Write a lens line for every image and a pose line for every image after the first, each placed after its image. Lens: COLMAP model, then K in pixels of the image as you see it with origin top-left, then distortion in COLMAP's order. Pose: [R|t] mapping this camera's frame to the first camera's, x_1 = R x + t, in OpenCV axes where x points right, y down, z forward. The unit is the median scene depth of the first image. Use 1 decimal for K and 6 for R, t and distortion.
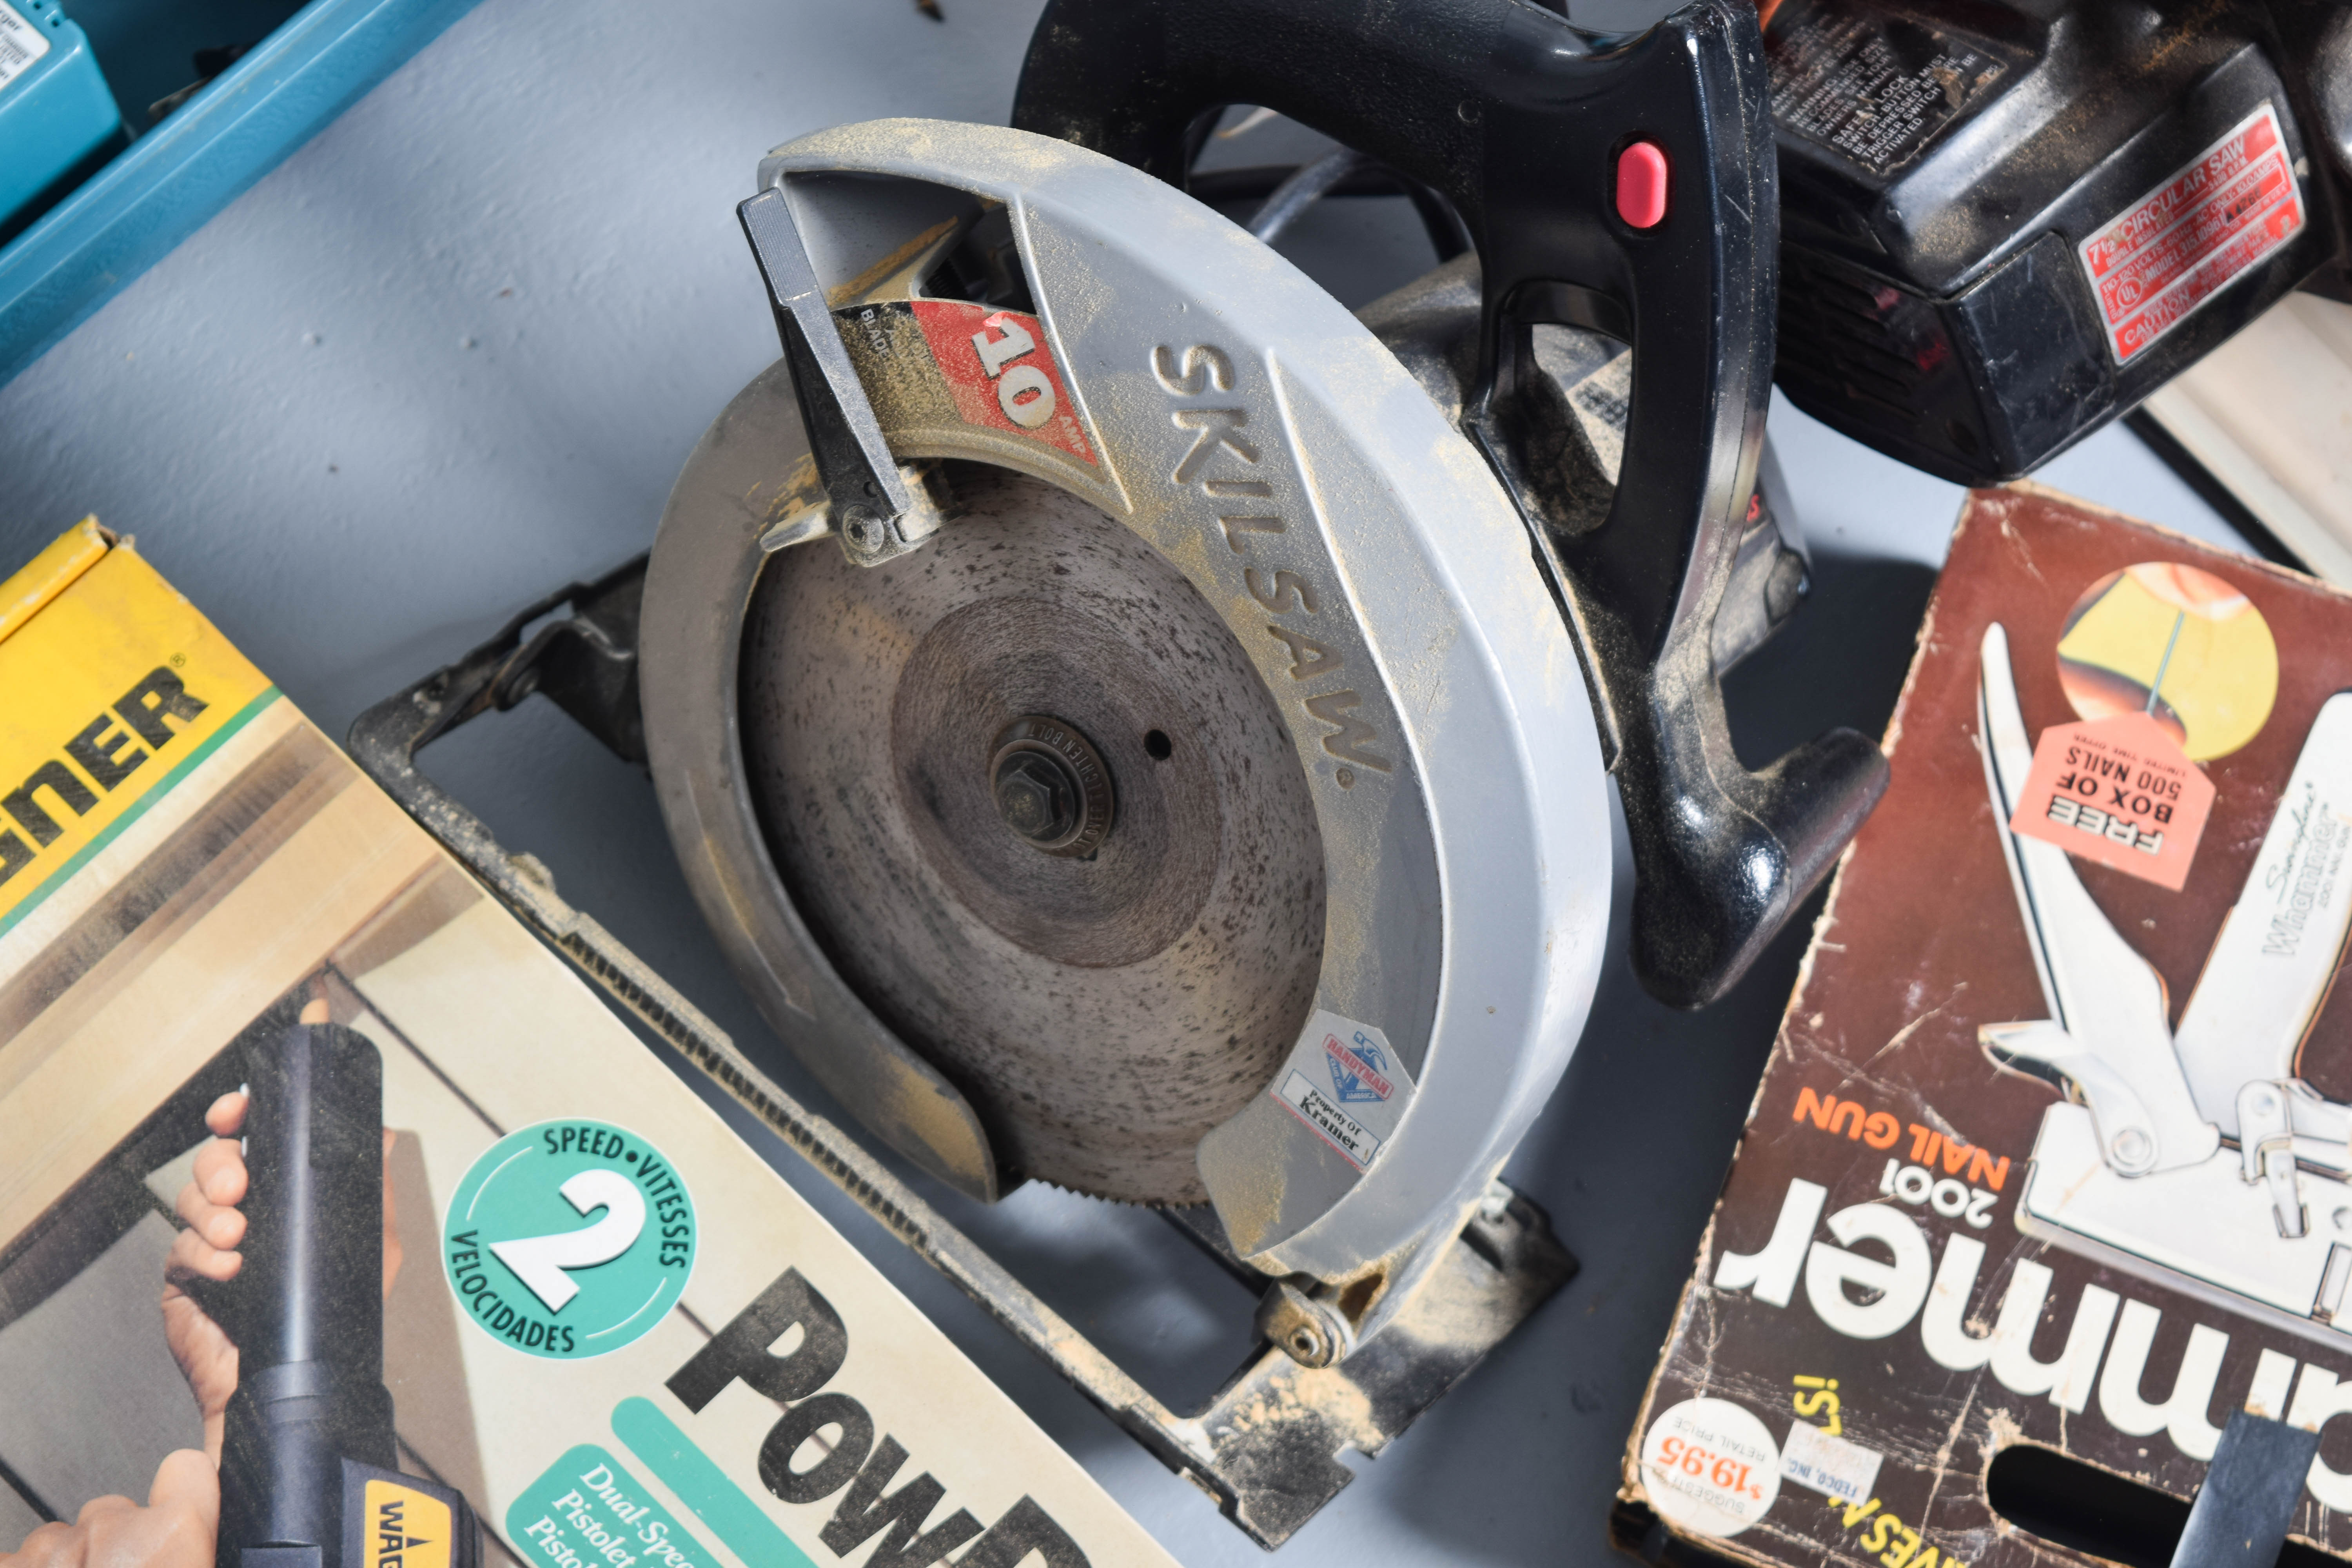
lens RADIAL K [[5340.4, 0, 1173.2], [0, 5340.4, 790.2], [0, 0, 1]] dist [-0.055966, 0.000000]
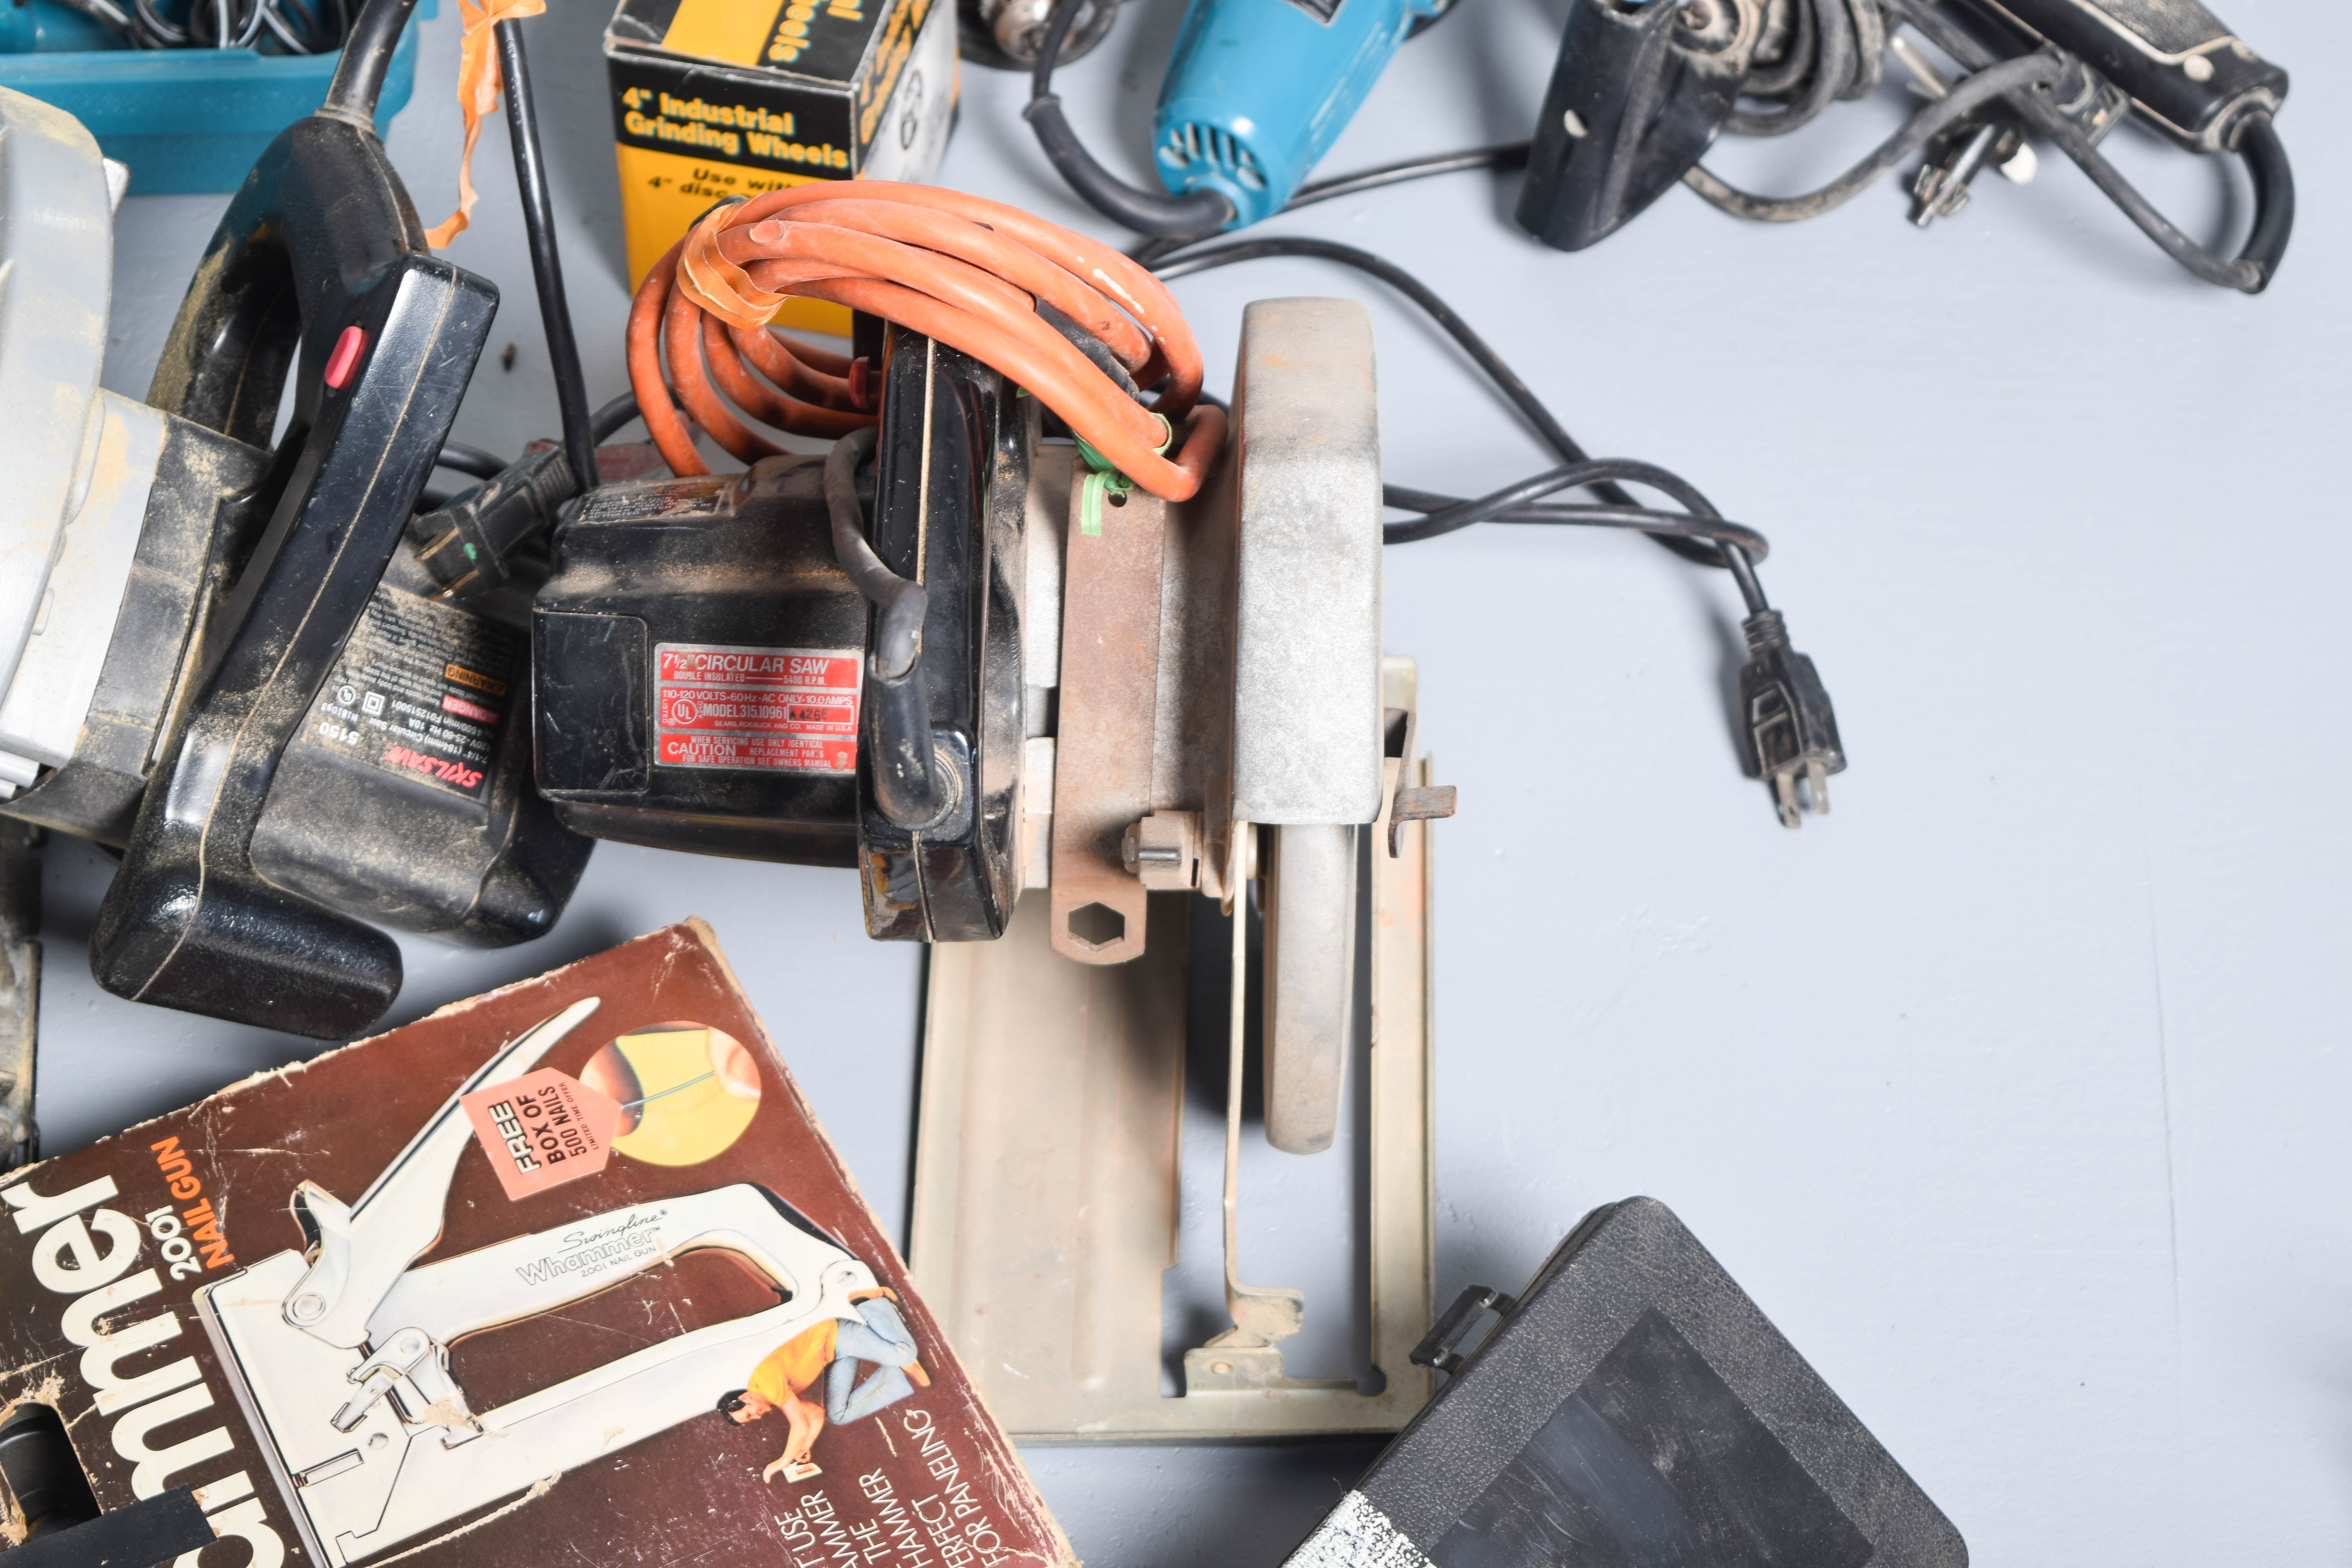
lens RADIAL K [[5340.4, 0, 1175.9], [0, 5340.4, 777.5], [0, 0, 1]] dist [-0.055966, 0.000000]
pose [[0.734337, 0.495602, -0.463819, 0.843461], [-0.622206, 0.764588, -0.168120, 0.056945], [0.271310, 0.412047, 0.869832, -0.053785]]
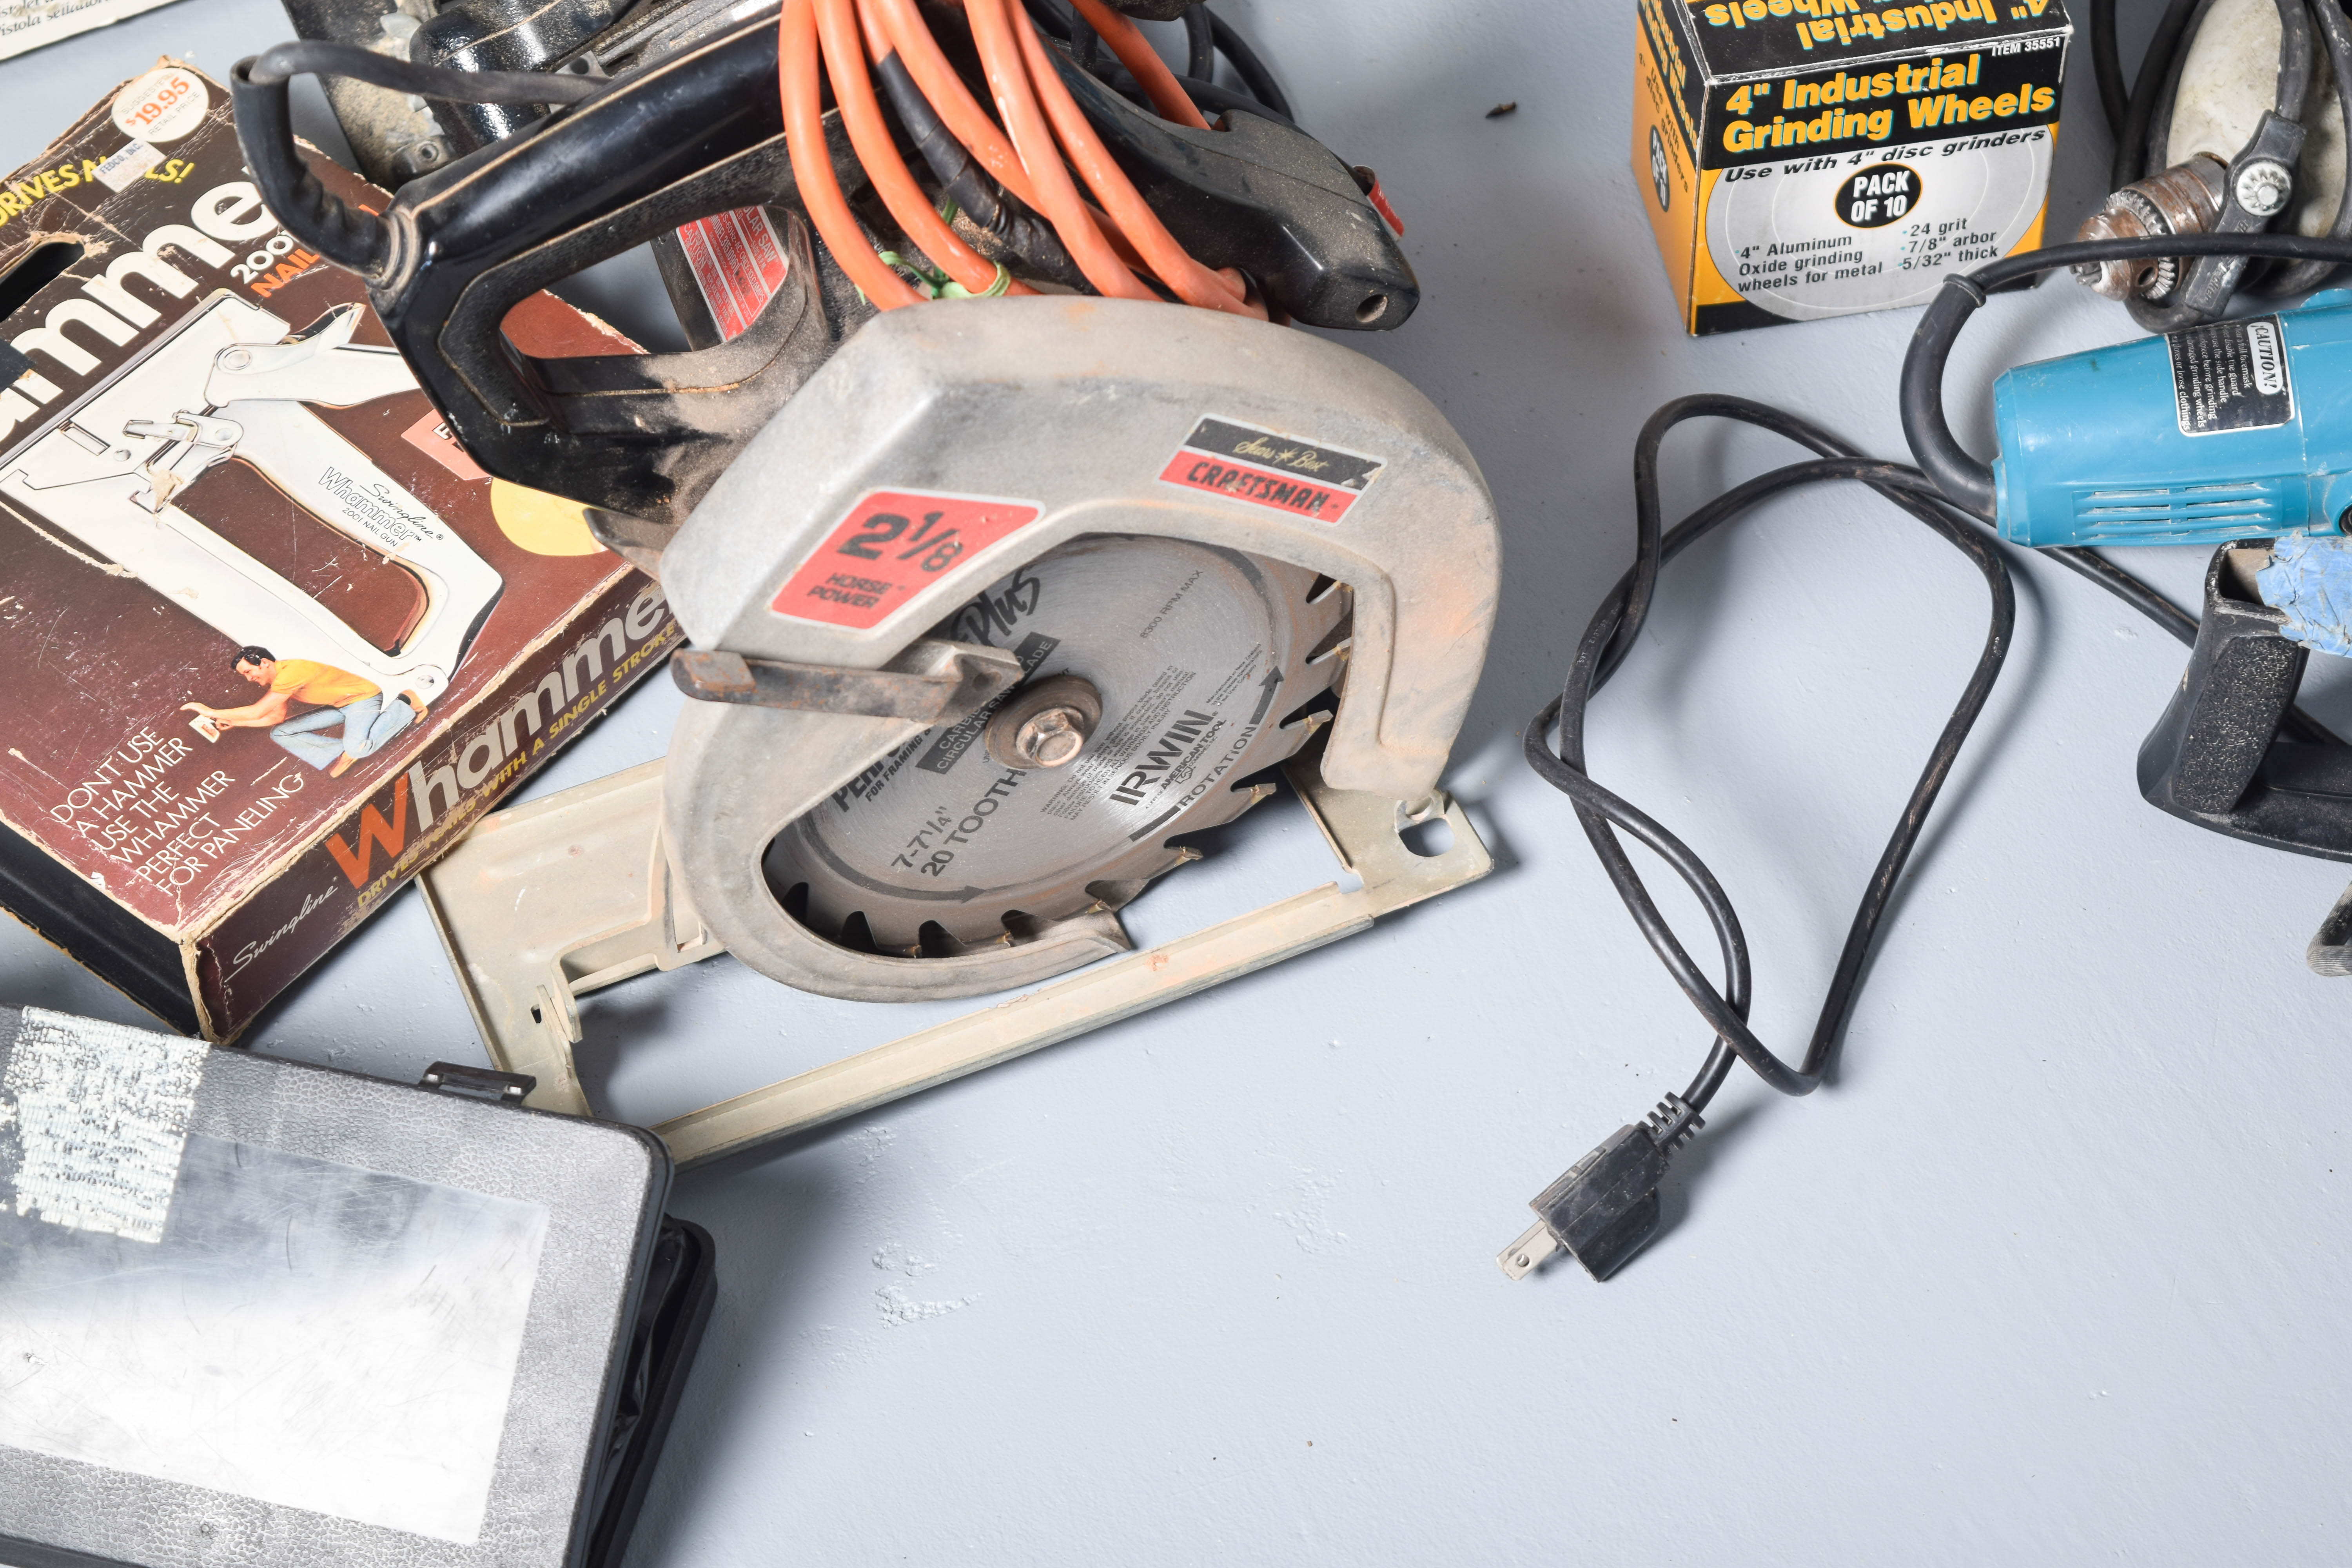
lens RADIAL K [[5340.4, 0, 1169.6], [0, 5340.4, 789.2], [0, 0, 1]] dist [-0.055966, 0.000000]
pose [[-0.322670, 0.719592, -0.614875, 1.035640], [-0.872669, 0.025377, 0.487653, -0.814574], [0.366515, 0.693934, 0.619777, 0.326586]]
